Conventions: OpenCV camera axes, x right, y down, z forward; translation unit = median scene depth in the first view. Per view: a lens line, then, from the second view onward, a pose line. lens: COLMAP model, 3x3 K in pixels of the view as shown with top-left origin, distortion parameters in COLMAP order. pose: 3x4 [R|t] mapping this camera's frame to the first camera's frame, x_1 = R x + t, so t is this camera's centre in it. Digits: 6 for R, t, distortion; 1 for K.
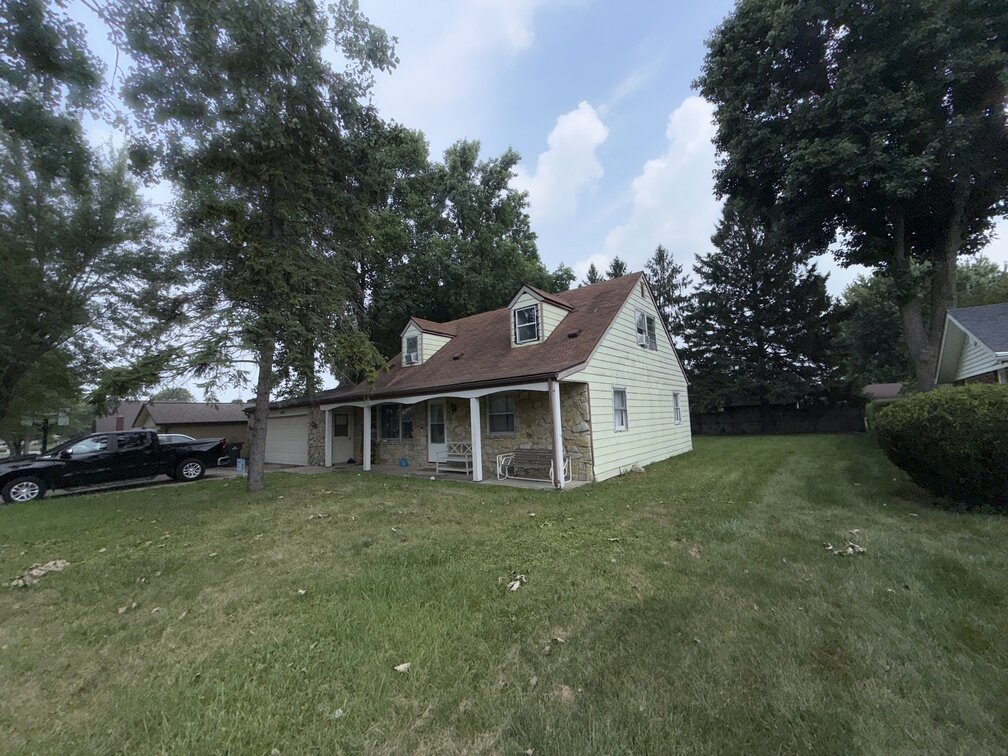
lens RADIAL K [[402.1, 0, 504.5], [0, 402.1, 378.3], [0, 0, 1]] dist [0.002334, 0.000204]
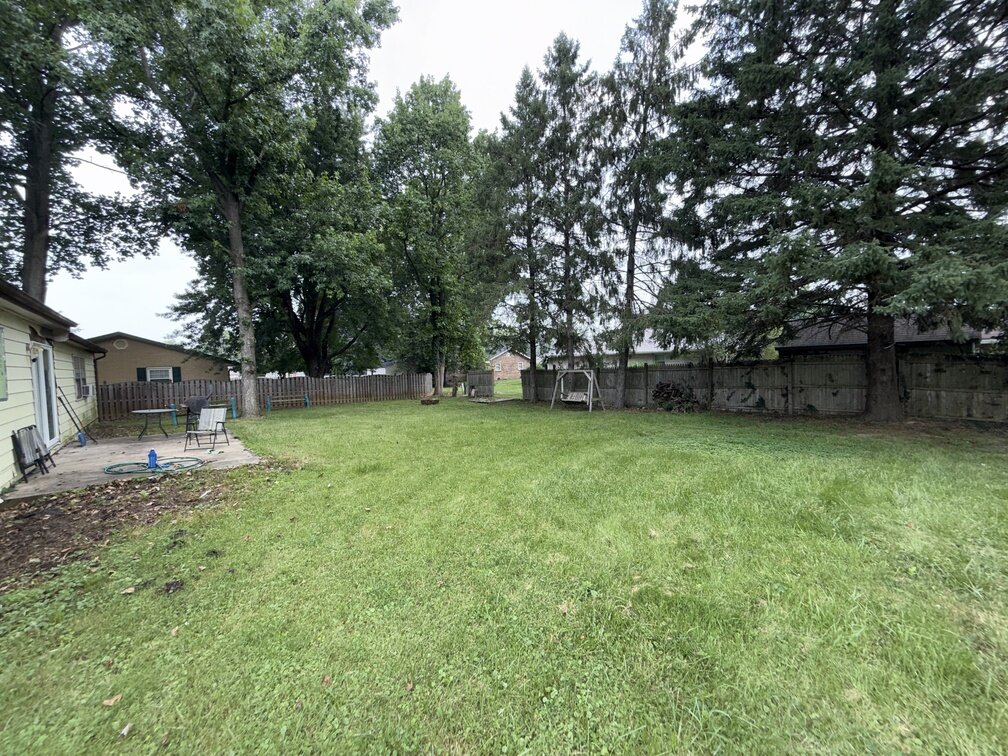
lens RADIAL K [[402.1, 0, 503.7], [0, 402.1, 377.0], [0, 0, 1]] dist [0.002334, 0.000204]
pose [[0.981502, 0.014636, -0.190892, 0.353472], [0.012521, 0.990032, 0.140285, 0.038043], [0.191042, -0.140080, 0.971535, 0.531702]]
